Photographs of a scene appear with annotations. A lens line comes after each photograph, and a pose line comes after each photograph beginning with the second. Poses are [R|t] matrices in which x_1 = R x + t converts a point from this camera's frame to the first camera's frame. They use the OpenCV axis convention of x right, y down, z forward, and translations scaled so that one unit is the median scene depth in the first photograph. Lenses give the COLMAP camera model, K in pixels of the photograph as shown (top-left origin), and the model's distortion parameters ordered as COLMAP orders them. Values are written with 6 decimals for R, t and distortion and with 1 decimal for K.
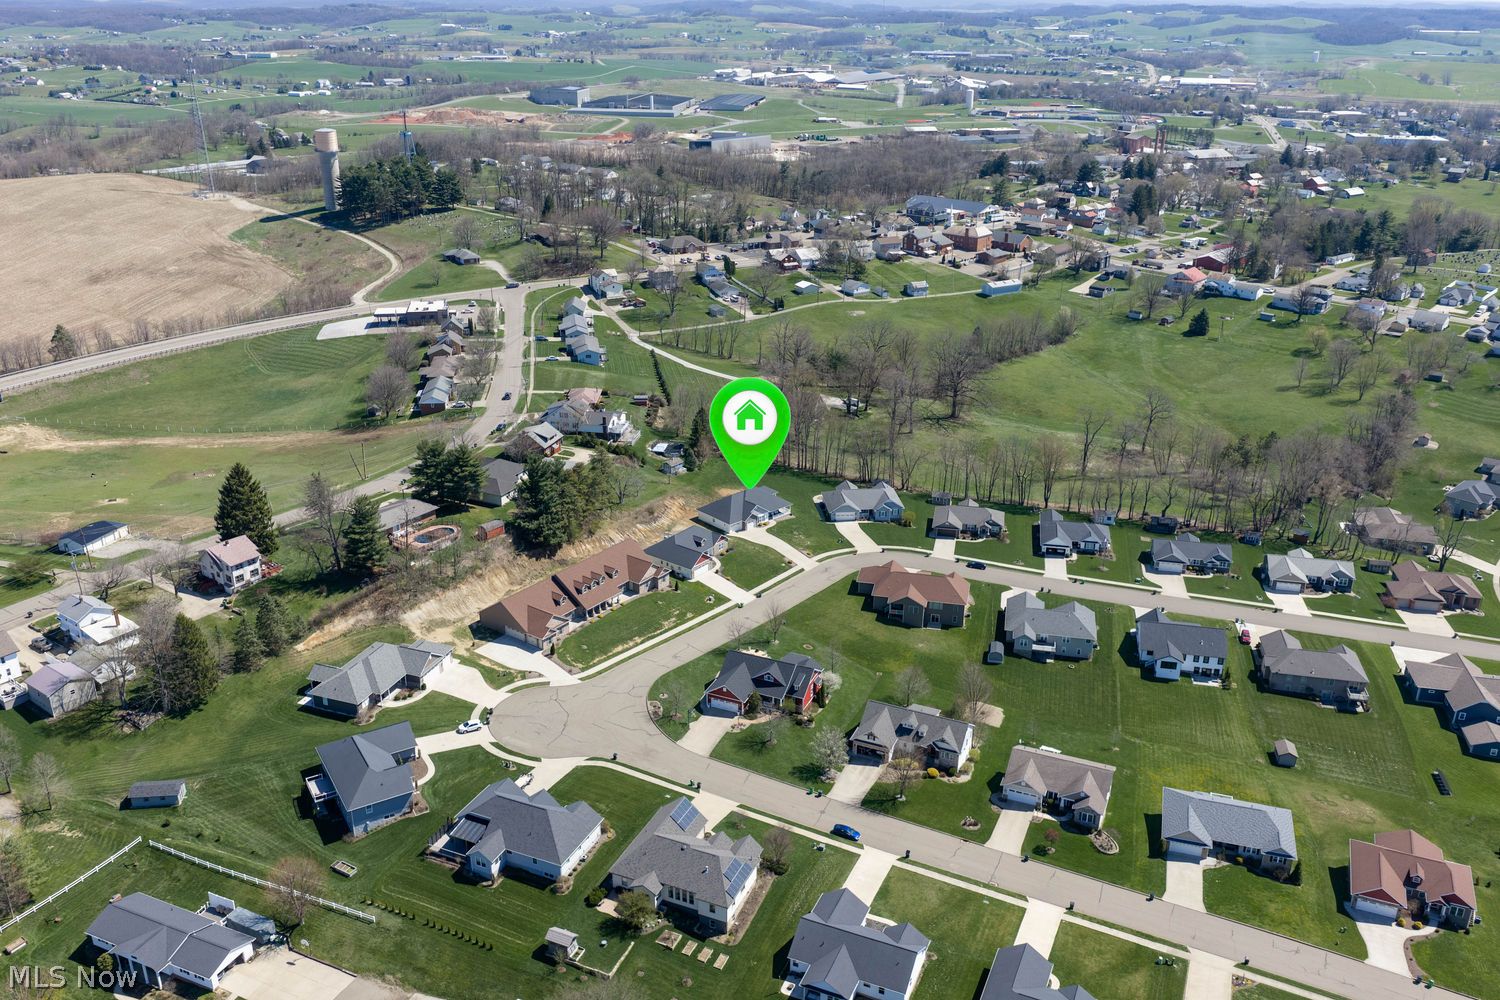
lens RADIAL K [[1234.2, 0, 750.0], [0, 1234.2, 500.0], [0, 0, 1]] dist [0.034717, -0.071318]
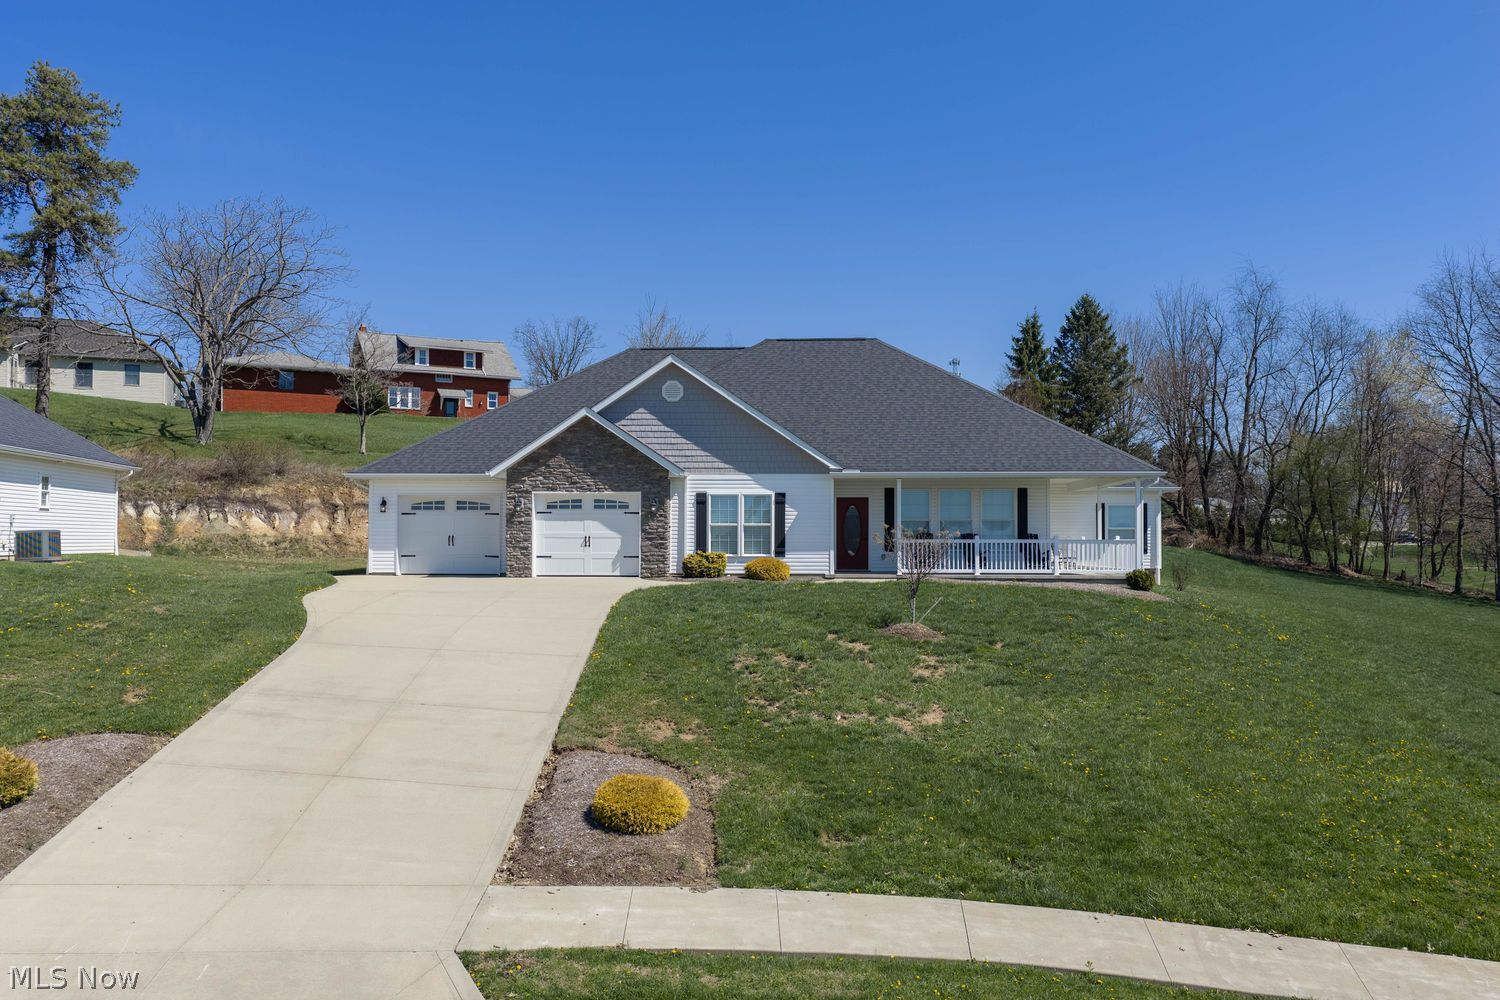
lens RADIAL K [[1234.2, 0, 750.0], [0, 1234.2, 500.0], [0, 0, 1]] dist [0.034717, -0.071318]
pose [[0.706297, -0.027878, -0.707367, 0.077037], [-0.266865, 0.915021, -0.302523, 0.041437], [0.655689, 0.402443, 0.638836, 0.875569]]
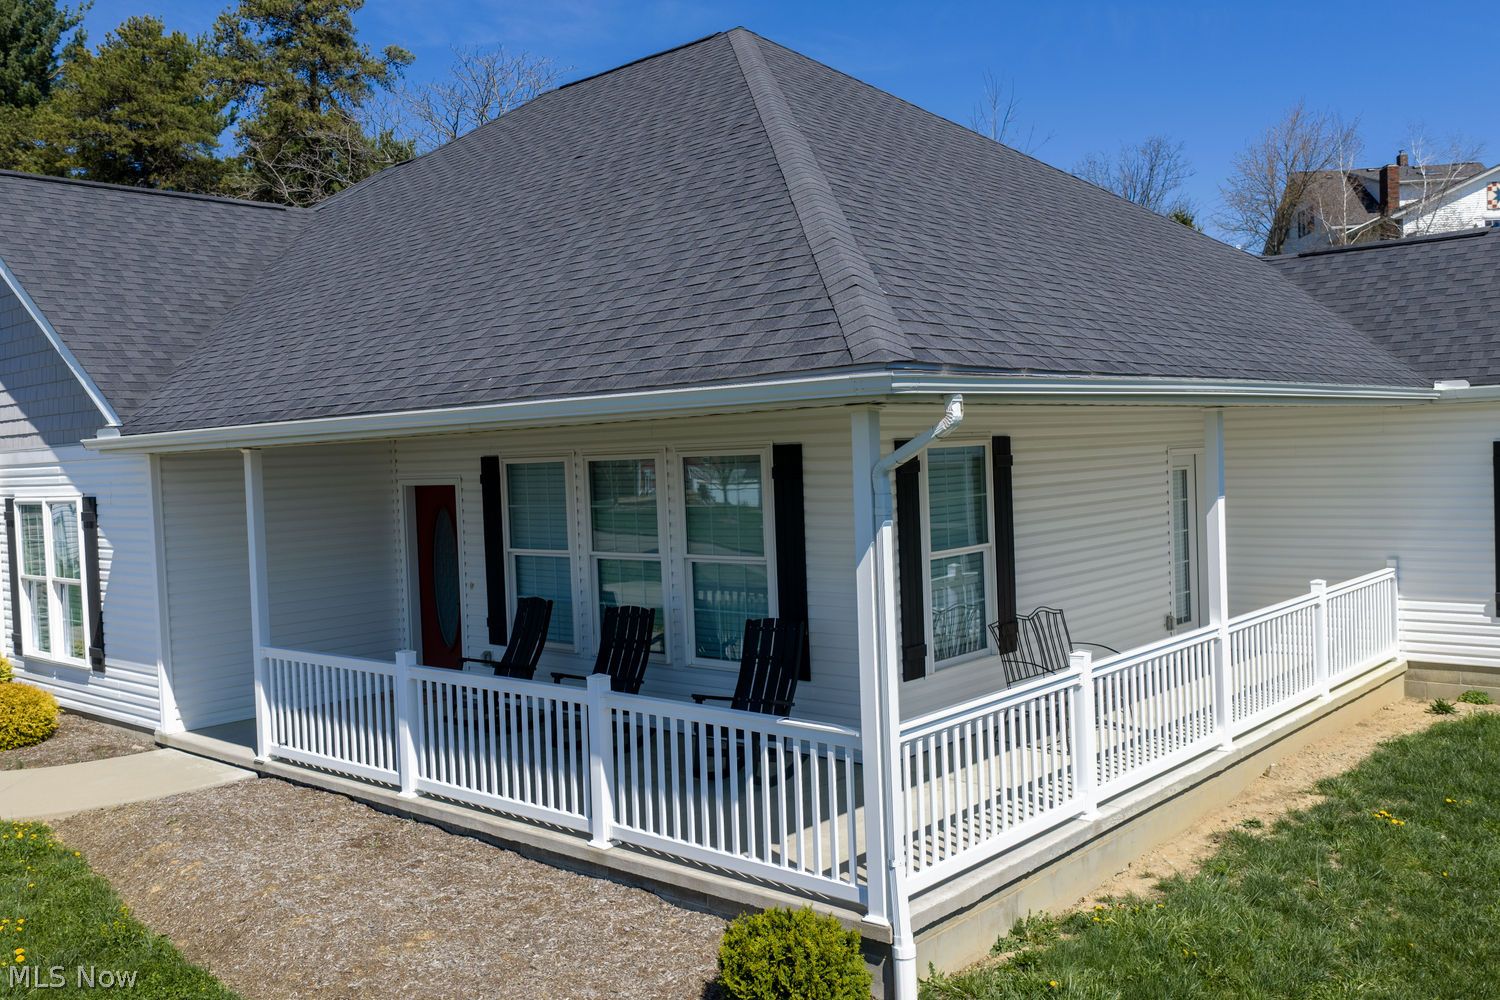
lens RADIAL K [[1293.9, 0, 750.0], [0, 1293.9, 500.0], [0, 0, 1]] dist [0.032157, -0.077041]
pose [[0.105424, 0.028144, -0.994029, 0.049410], [-0.339155, 0.940684, -0.009336, 0.005356], [0.934805, 0.338114, 0.108716, 0.951699]]
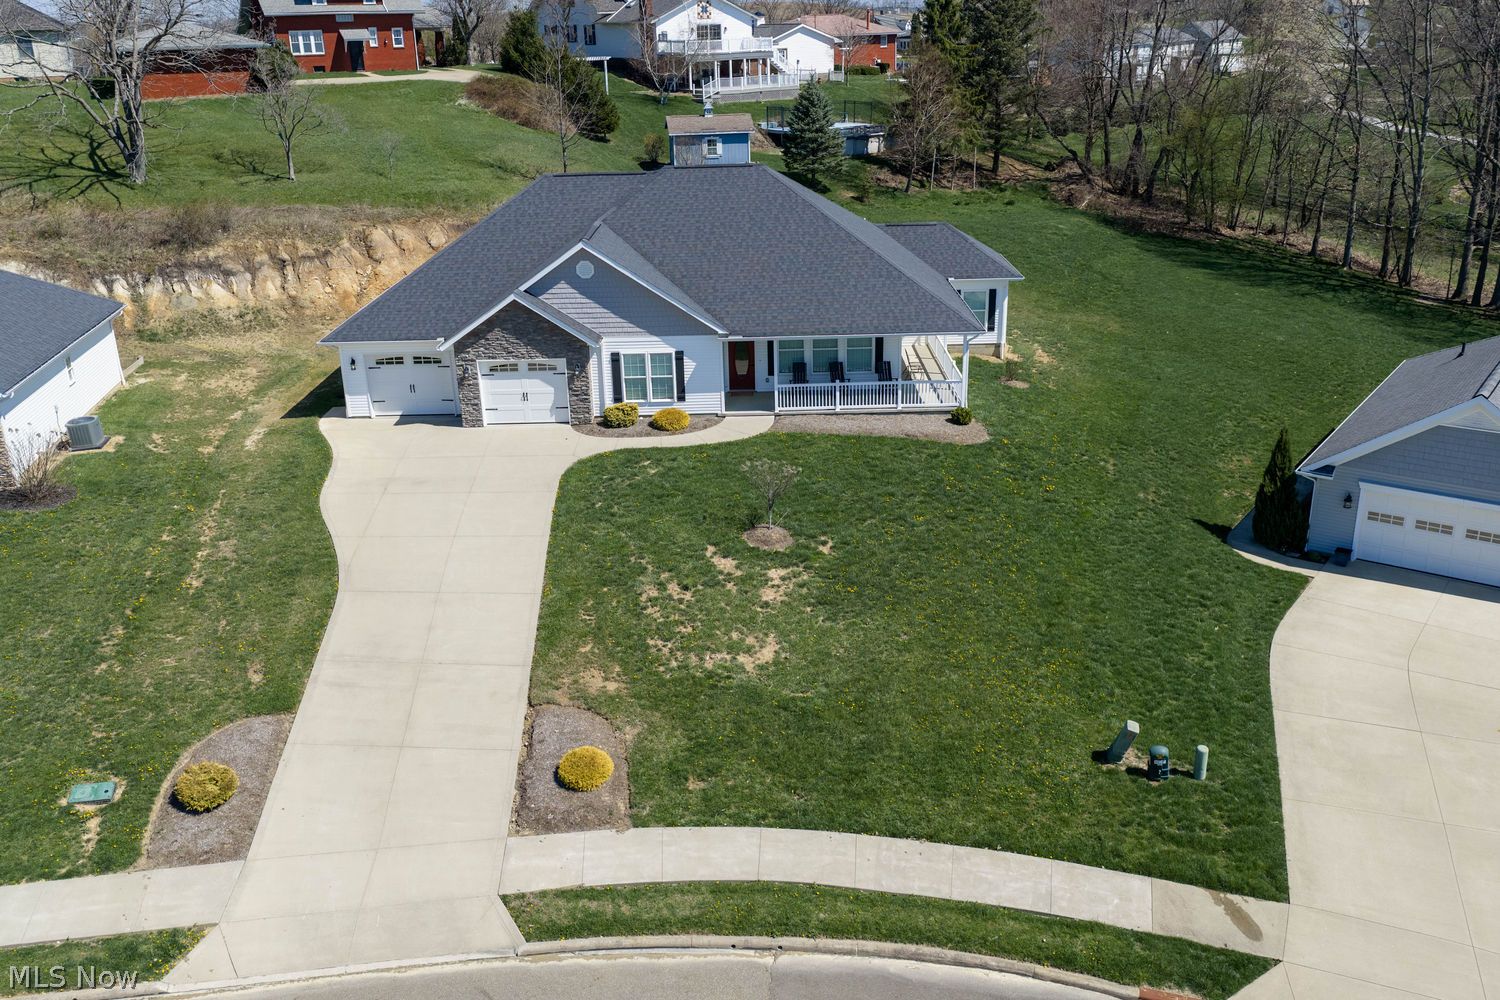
lens RADIAL K [[1293.9, 0, 750.0], [0, 1293.9, 500.0], [0, 0, 1]] dist [0.032157, -0.077041]
pose [[0.739405, 0.212542, -0.638832, 0.097997], [-0.227685, 0.971895, 0.059824, 0.016212], [0.633593, 0.101218, 0.767017, 0.848936]]
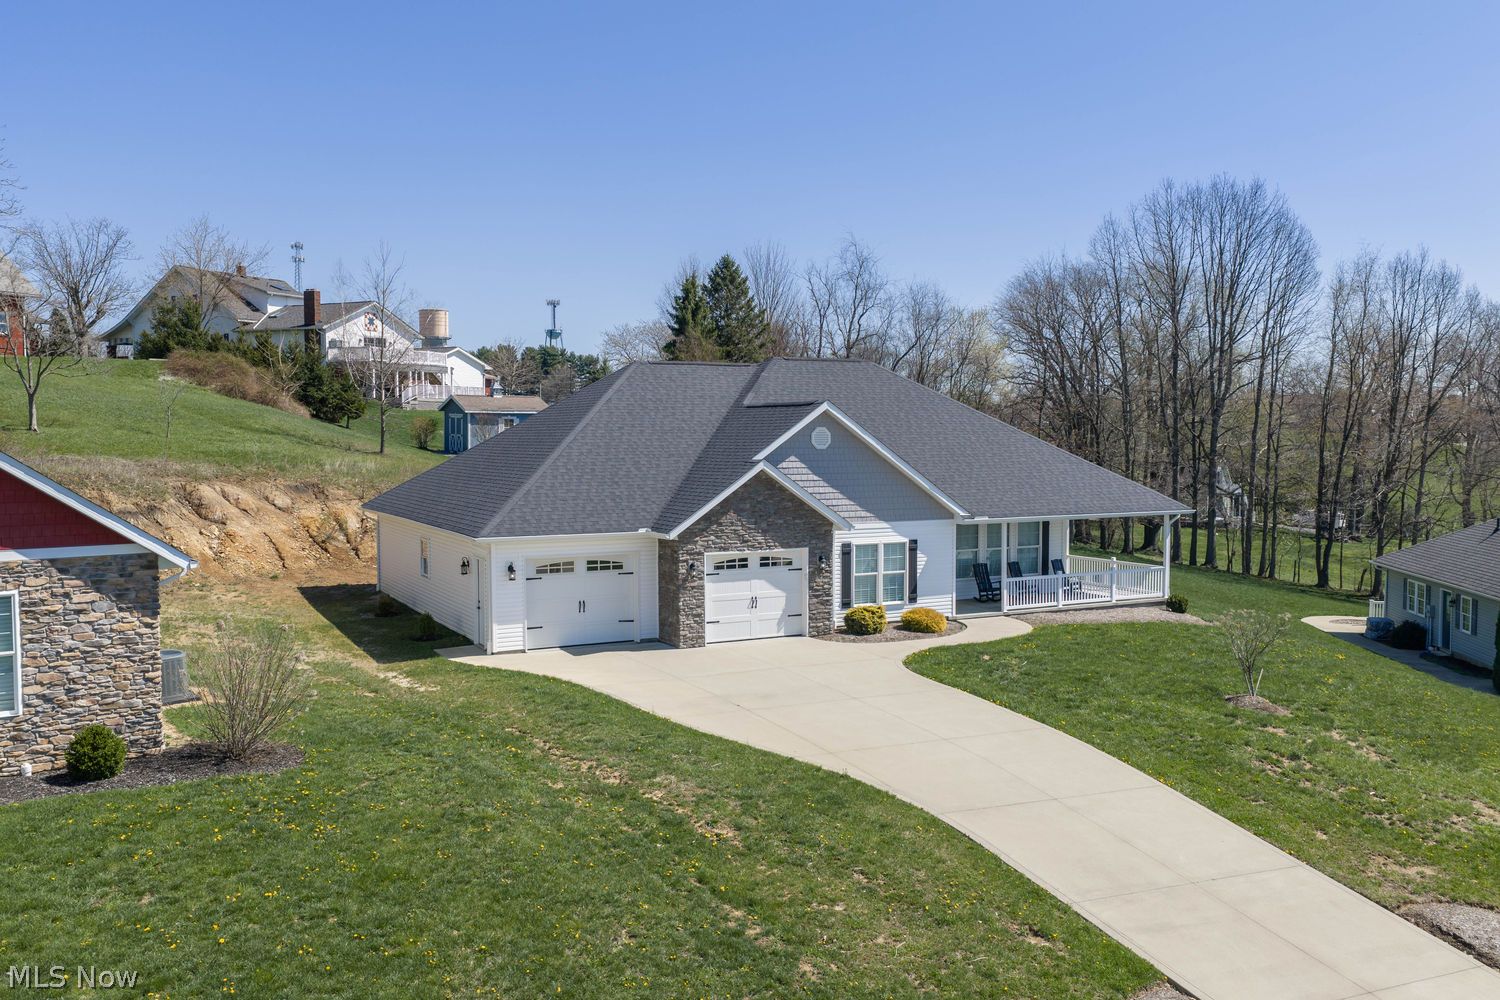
lens RADIAL K [[1249.4, 0, 745.7], [0, 1249.4, 506.4], [0, 0, 1]] dist [0.043684, -0.083588]
pose [[0.969540, 0.007374, -0.244822, 0.022083], [-0.086114, 0.945995, -0.312534, 0.040494], [0.229295, 0.324097, 0.917815, 0.844640]]
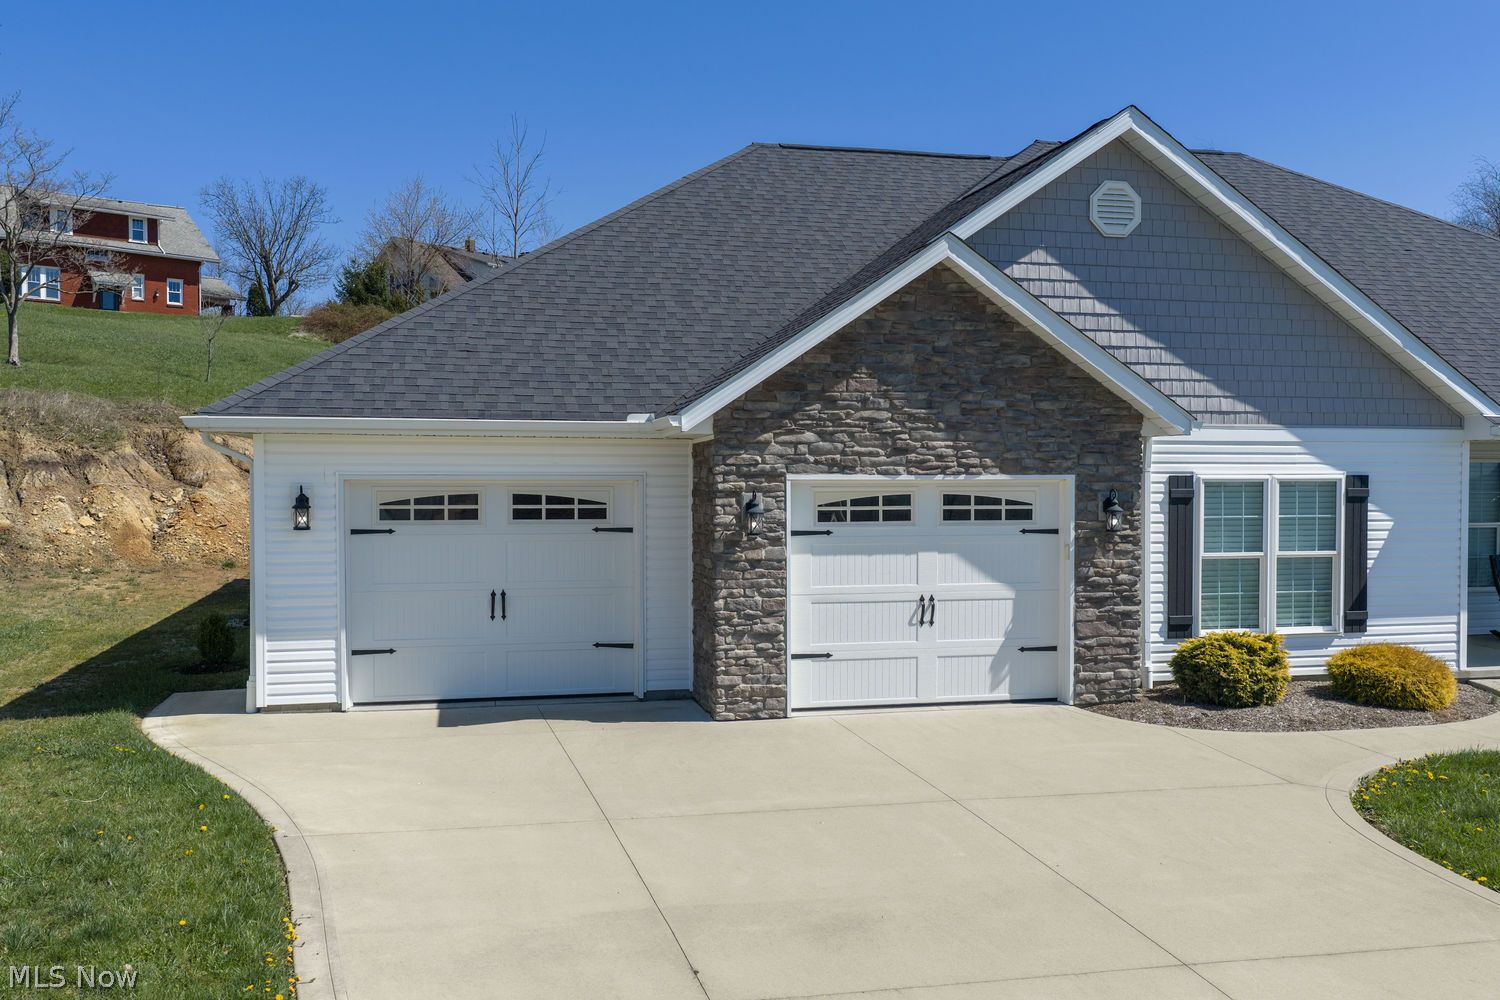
lens RADIAL K [[1283.8, 0, 747.0], [0, 1283.8, 505.9], [0, 0, 1]] dist [0.040453, -0.085299]
pose [[0.872479, 0.007076, -0.488600, 0.013955], [-0.181229, 0.933271, -0.310100, 0.028285], [0.453802, 0.359104, 0.815541, 0.896629]]
